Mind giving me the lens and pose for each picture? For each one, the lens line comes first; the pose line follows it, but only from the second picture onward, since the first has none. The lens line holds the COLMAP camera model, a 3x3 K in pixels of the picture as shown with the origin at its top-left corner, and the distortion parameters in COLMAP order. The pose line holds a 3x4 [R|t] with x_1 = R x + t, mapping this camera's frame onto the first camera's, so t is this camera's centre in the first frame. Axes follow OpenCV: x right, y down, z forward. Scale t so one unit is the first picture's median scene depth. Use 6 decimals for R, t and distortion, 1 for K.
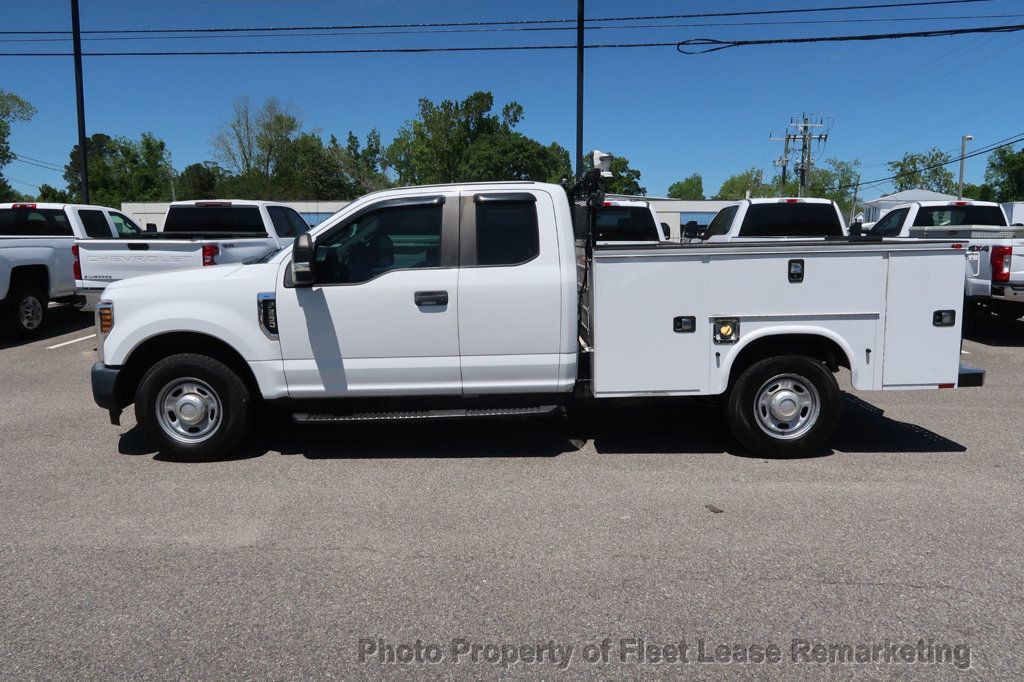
lens RADIAL K [[707.2, 0, 509.1], [0, 707.2, 343.7], [0, 0, 1]] dist [-0.031021, 0.012442]
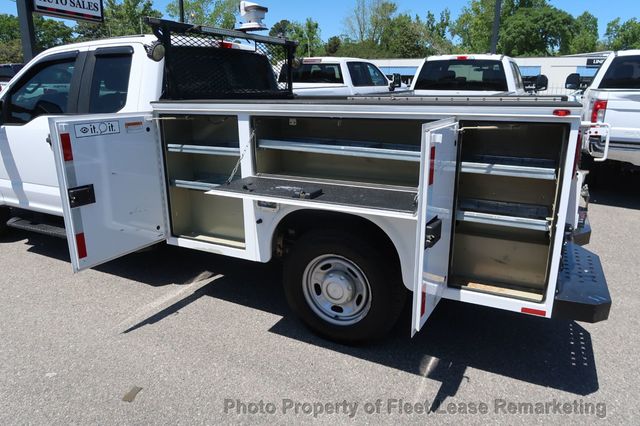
lens RADIAL K [[442.0, 0, 316.4], [0, 442.0, 212.8], [0, 0, 1]] dist [-0.031021, 0.012442]
pose [[0.891844, 0.137133, -0.431054, 0.260754], [-0.077012, 0.985058, 0.154046, -0.038719], [0.445738, -0.104189, 0.889079, 0.221561]]
